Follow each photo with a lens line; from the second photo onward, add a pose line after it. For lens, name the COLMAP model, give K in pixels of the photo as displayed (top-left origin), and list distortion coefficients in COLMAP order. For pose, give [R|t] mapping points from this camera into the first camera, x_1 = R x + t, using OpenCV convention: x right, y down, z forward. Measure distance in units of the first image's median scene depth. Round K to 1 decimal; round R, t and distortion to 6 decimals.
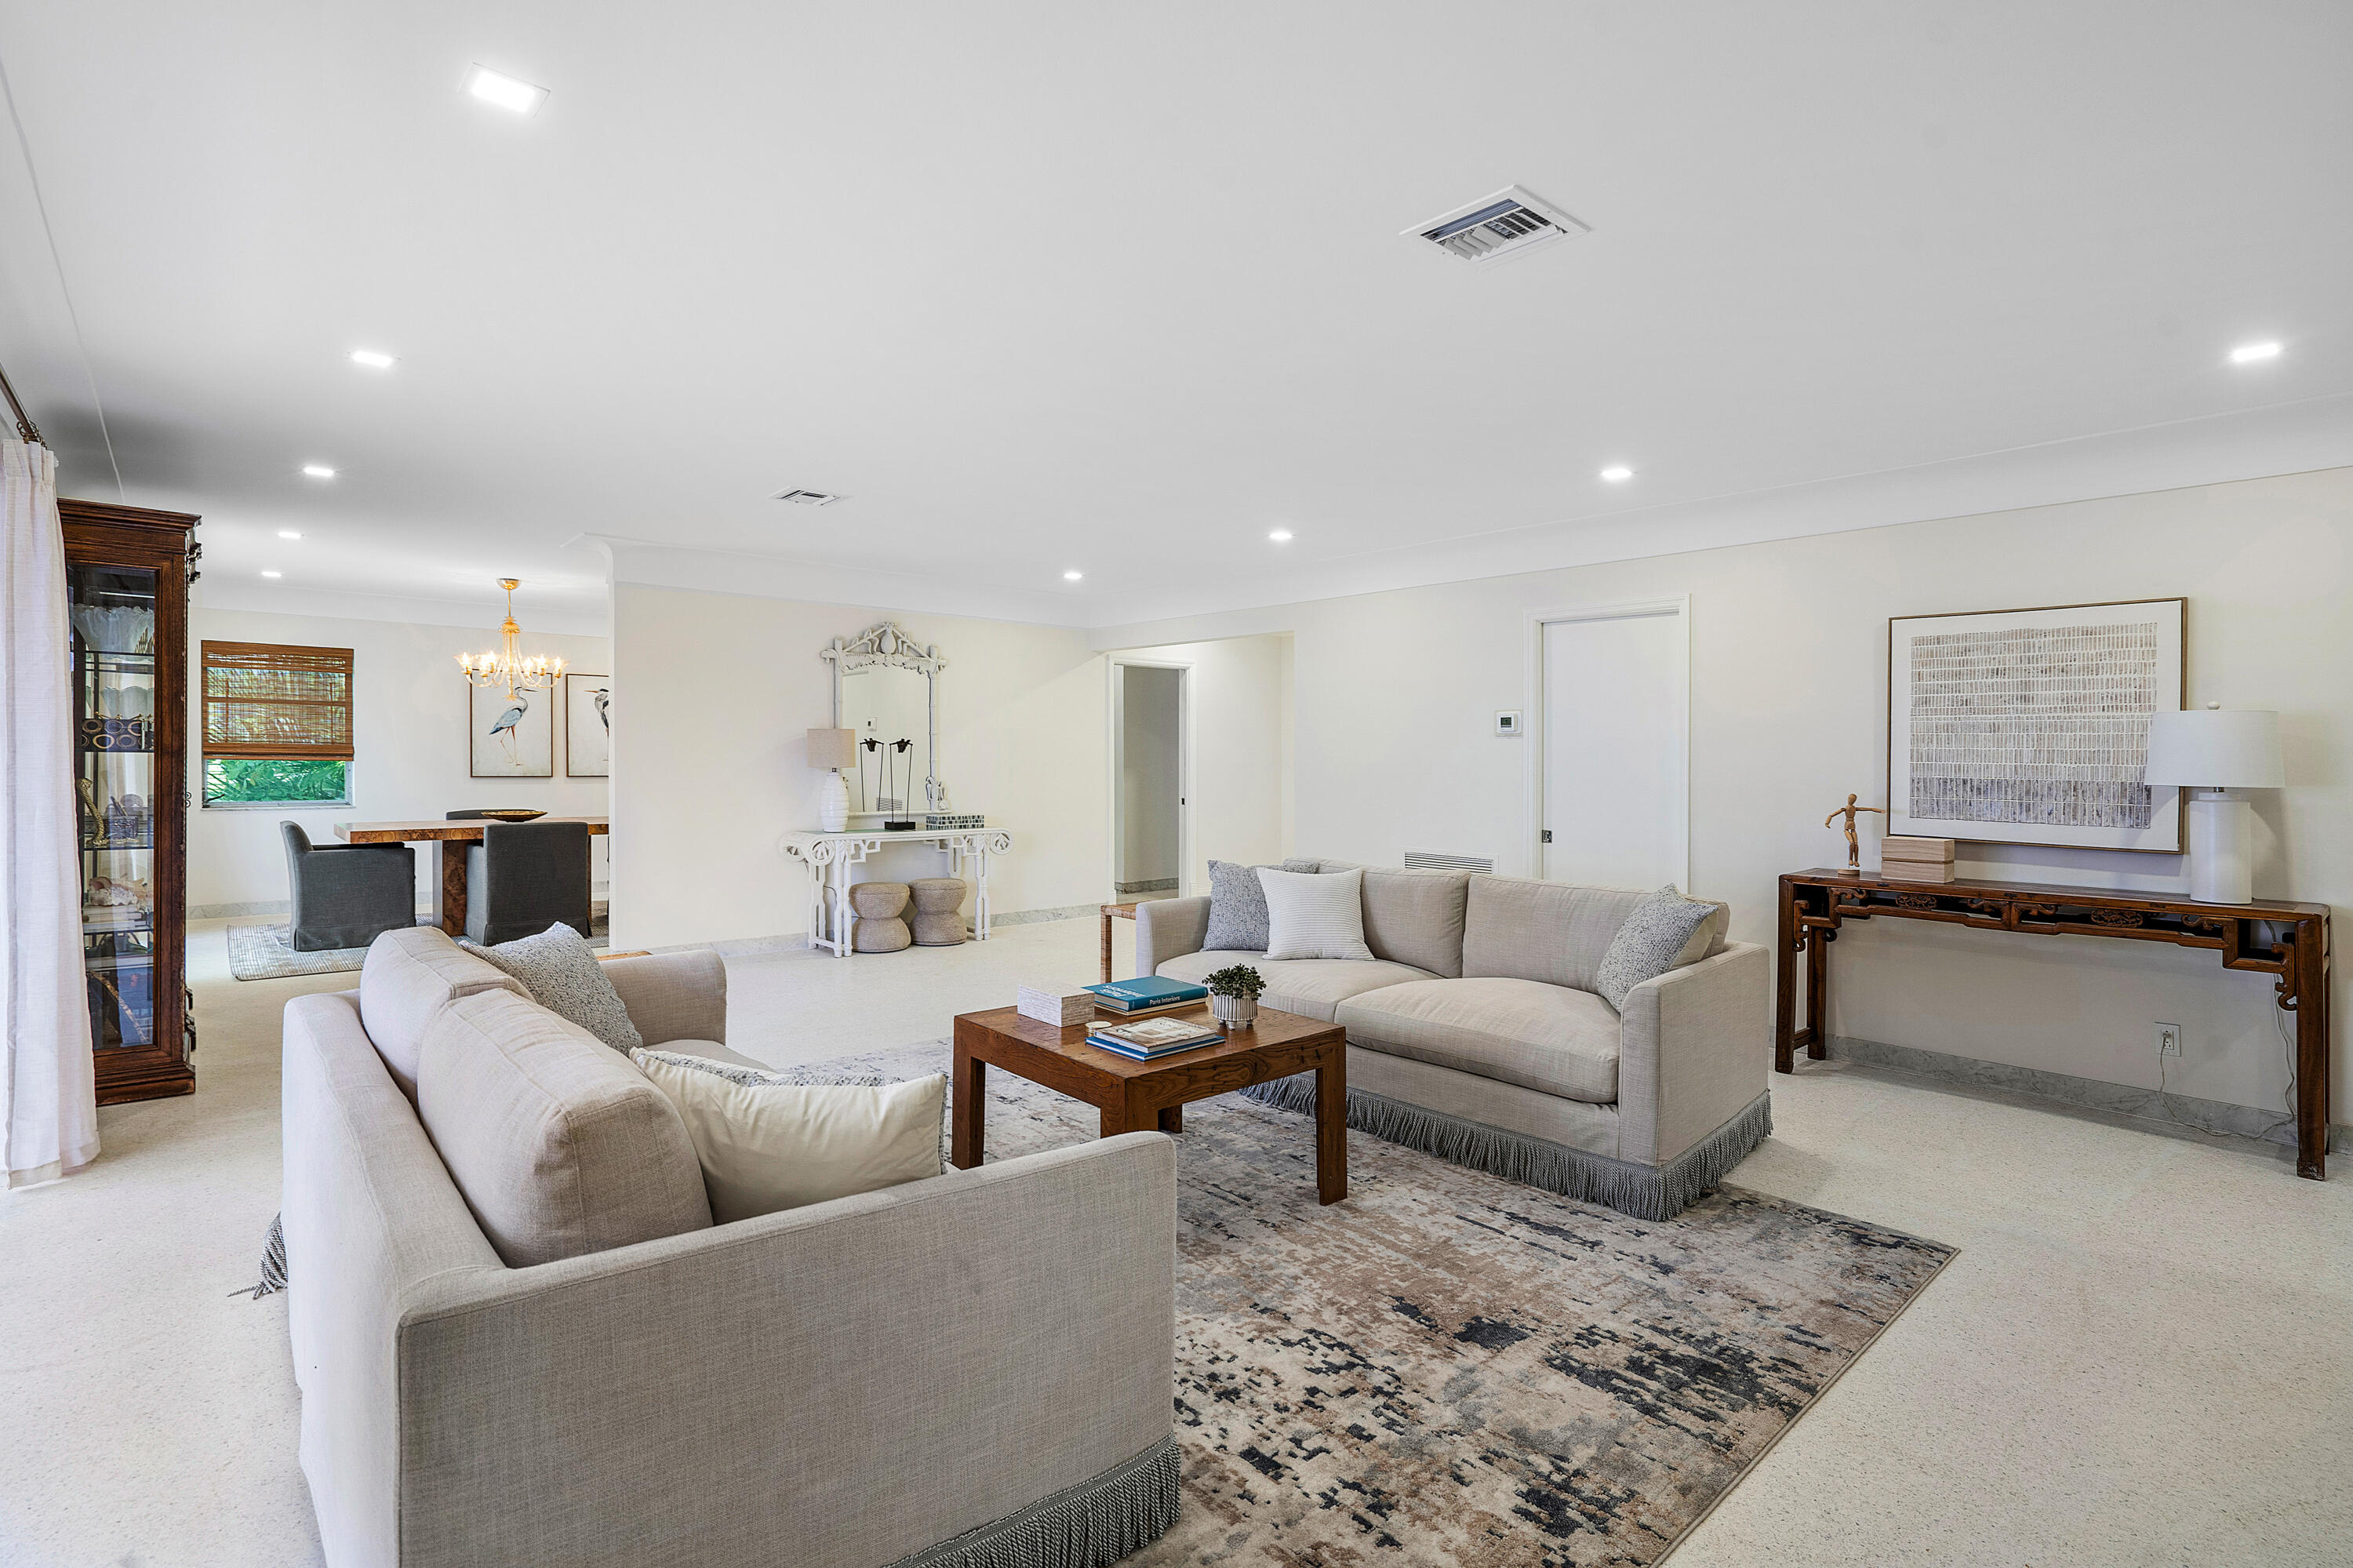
lens RADIAL K [[1098.7, 0, 1176.5], [0, 1098.7, 761.8], [0, 0, 1]] dist [-0.003175, -0.000090]
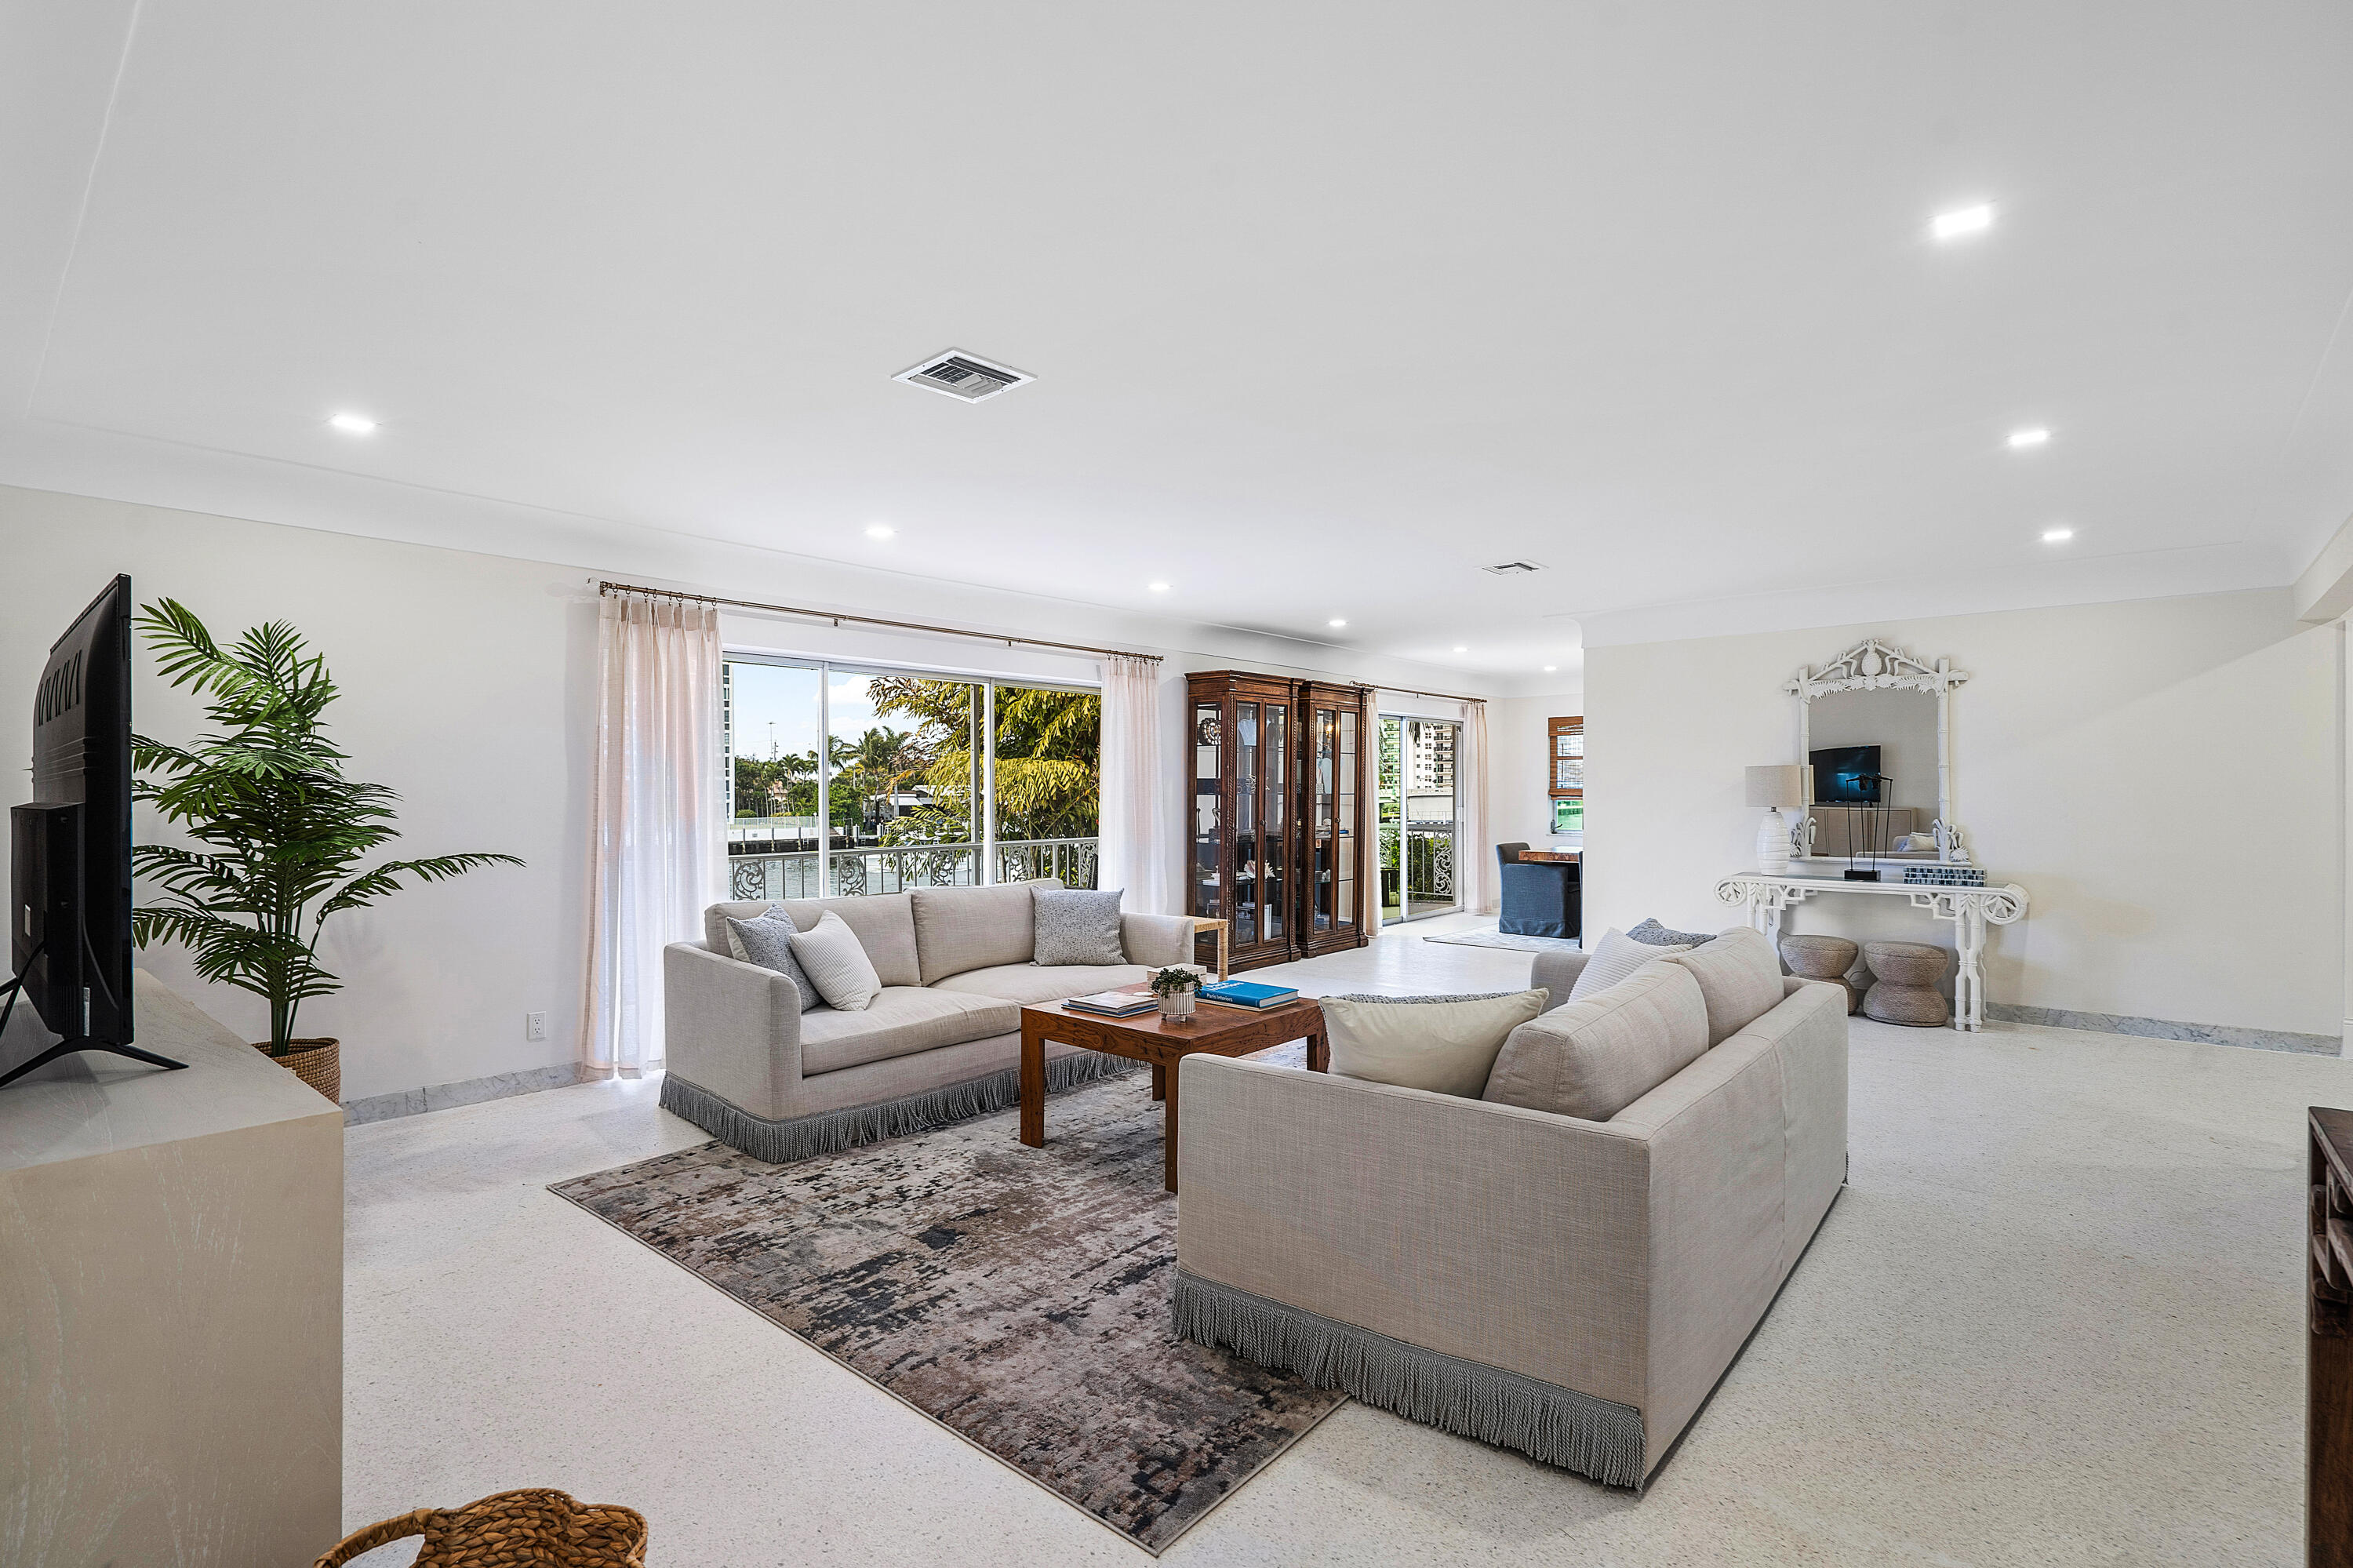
lens RADIAL K [[1098.7, 0, 1194.5], [0, 1098.7, 786.8], [0, 0, 1]] dist [-0.003175, -0.000090]
pose [[0.143466, -0.014120, -0.989554, 1.403995], [-0.001396, 0.999894, -0.014470, 0.005828], [0.989654, 0.003458, 0.143431, 0.960395]]
